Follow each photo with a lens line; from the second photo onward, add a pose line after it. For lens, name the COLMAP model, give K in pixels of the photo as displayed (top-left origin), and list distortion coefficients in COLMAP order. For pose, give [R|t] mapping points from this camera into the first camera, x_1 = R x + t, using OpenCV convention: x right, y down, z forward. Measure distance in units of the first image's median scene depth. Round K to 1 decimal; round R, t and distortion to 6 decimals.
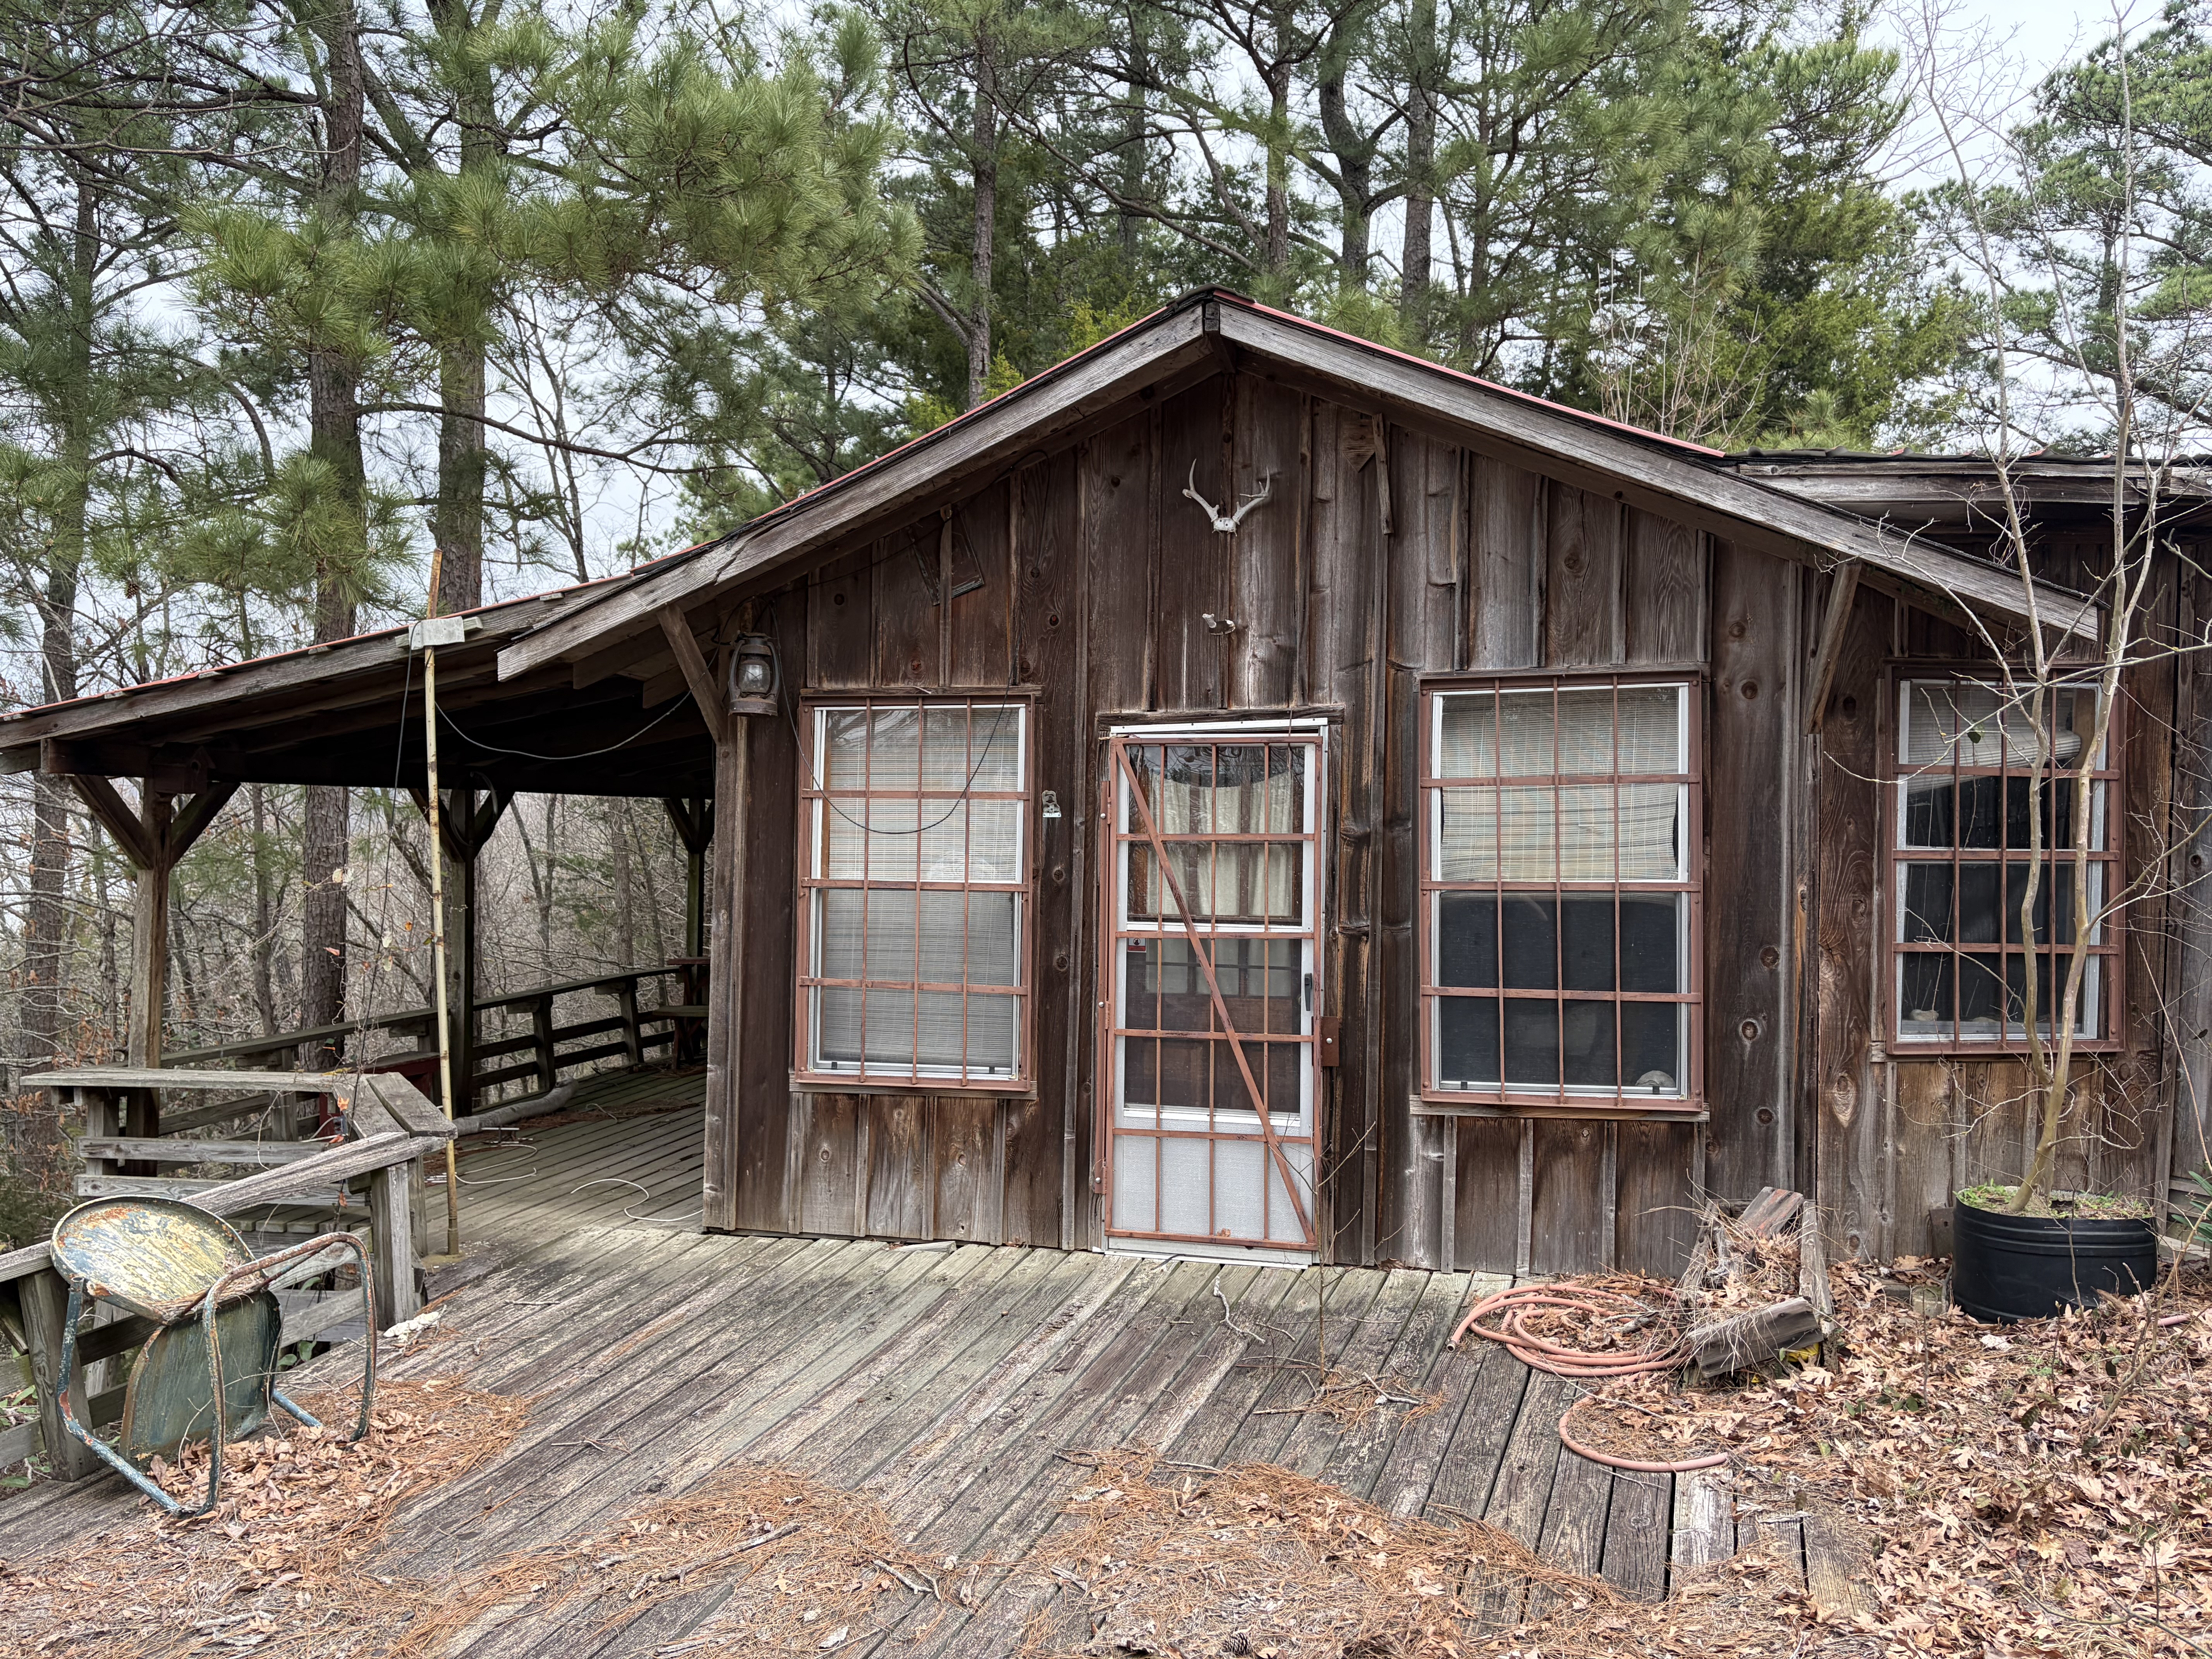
lens RADIAL K [[1643.6, 0, 1112.2], [0, 1643.6, 816.1], [0, 0, 1]] dist [0.003768, -0.006737]
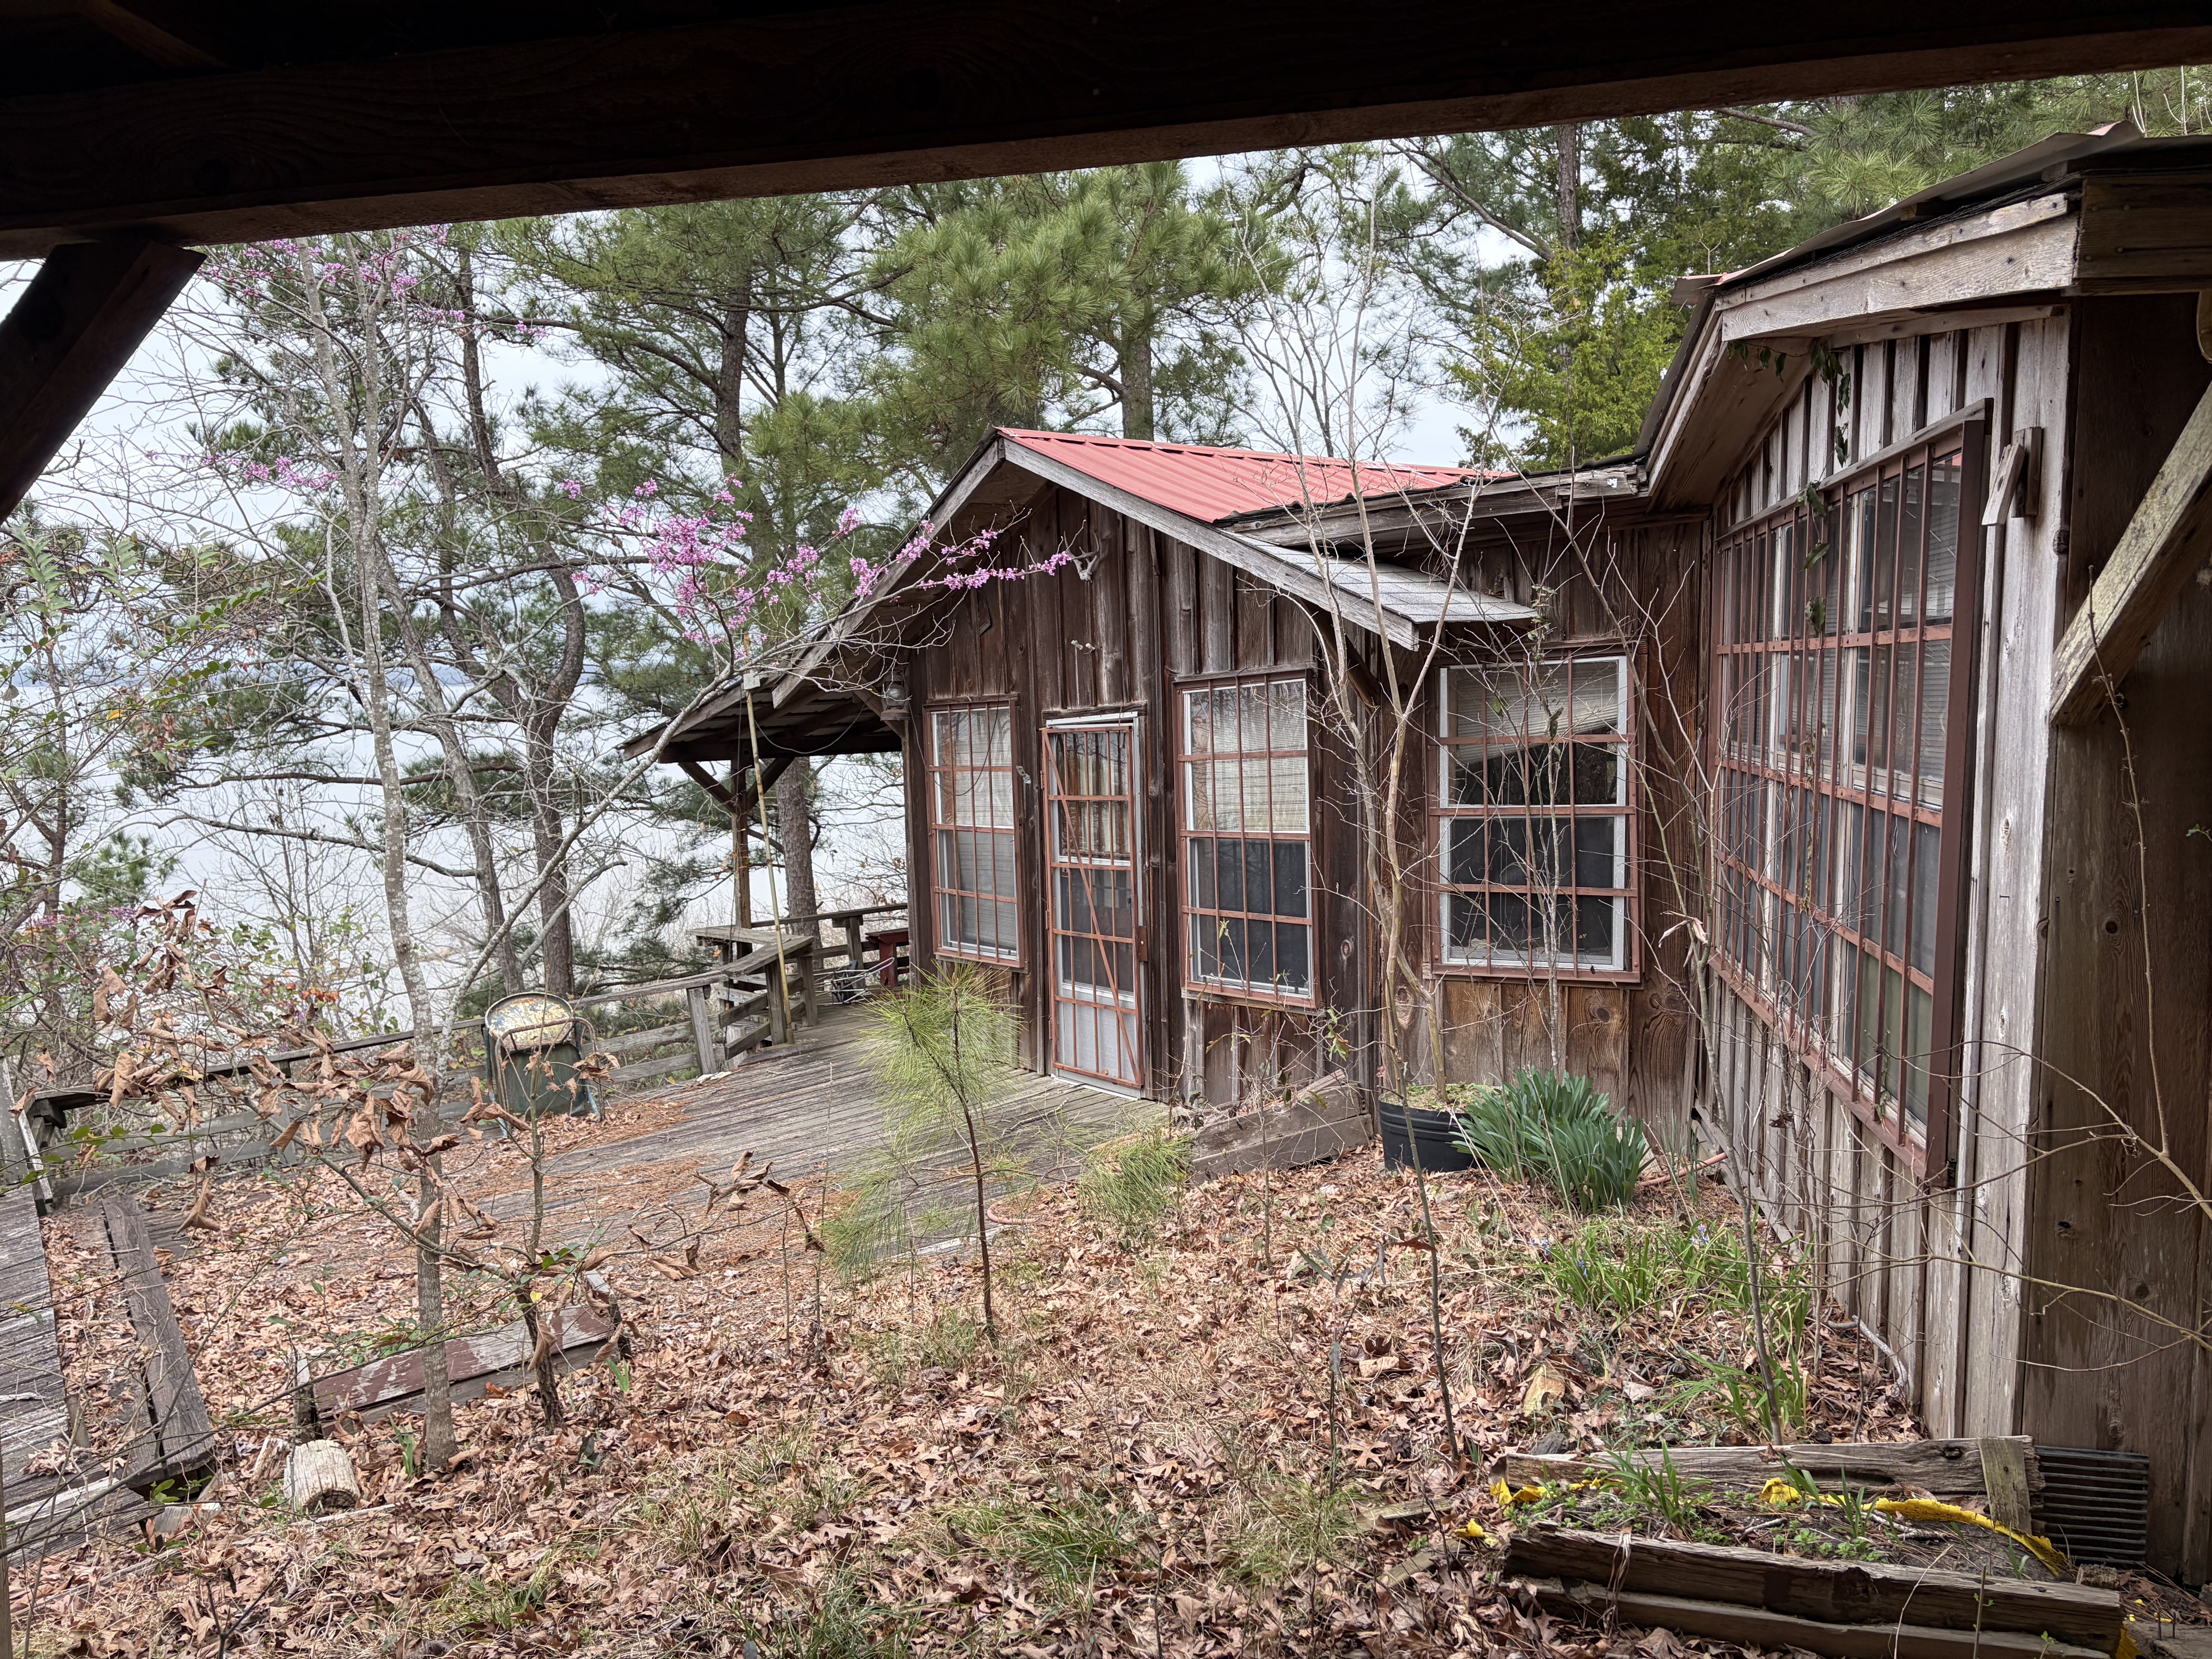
lens RADIAL K [[1643.6, 0, 1112.2], [0, 1643.6, 816.1], [0, 0, 1]] dist [0.003768, -0.006737]
pose [[0.776104, -0.006184, -0.630575, 0.998796], [0.058512, 0.996344, 0.062244, -0.059990], [0.627885, -0.085205, 0.773628, -0.090221]]
